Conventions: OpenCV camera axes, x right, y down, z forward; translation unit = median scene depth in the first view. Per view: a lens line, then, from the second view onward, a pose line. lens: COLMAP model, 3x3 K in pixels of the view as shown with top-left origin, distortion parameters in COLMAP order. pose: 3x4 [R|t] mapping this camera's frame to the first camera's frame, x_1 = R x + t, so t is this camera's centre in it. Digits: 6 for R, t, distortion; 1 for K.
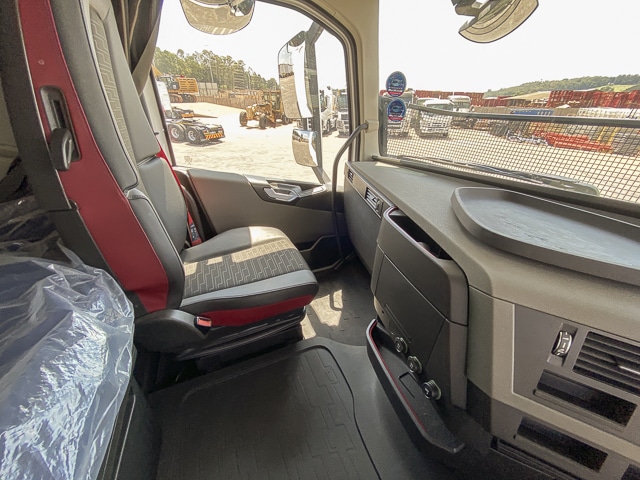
lens RADIAL K [[255.1, 0, 320.0], [0, 255.1, 240.0], [0, 0, 1]] dist [0.001392, 0.000129]
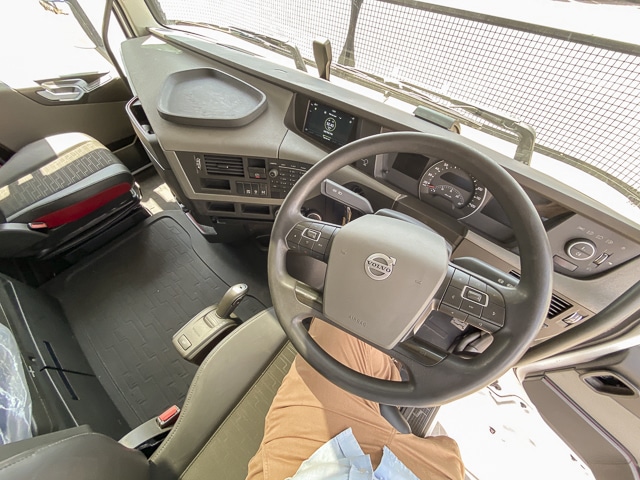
lens RADIAL K [[255.1, 0, 320.0], [0, 255.1, 240.0], [0, 0, 1]] dist [0.001392, 0.000129]
pose [[0.911141, -0.352992, 0.212645, 0.405696], [0.216902, 0.849542, 0.480866, 0.045912], [-0.350393, -0.392014, 0.850618, -0.477138]]
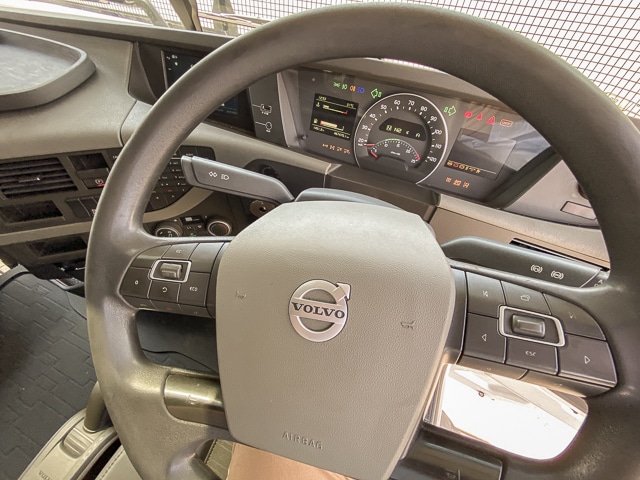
lens RADIAL K [[257.1, 0, 320.0], [0, 257.1, 240.0], [0, 0, 1]] dist [-0.022997, 0.000001]
pose [[0.739382, -0.564039, 0.367660, 0.534807], [0.317807, 0.773782, 0.547959, 0.167964], [-0.593560, -0.288306, 0.751376, -0.290040]]
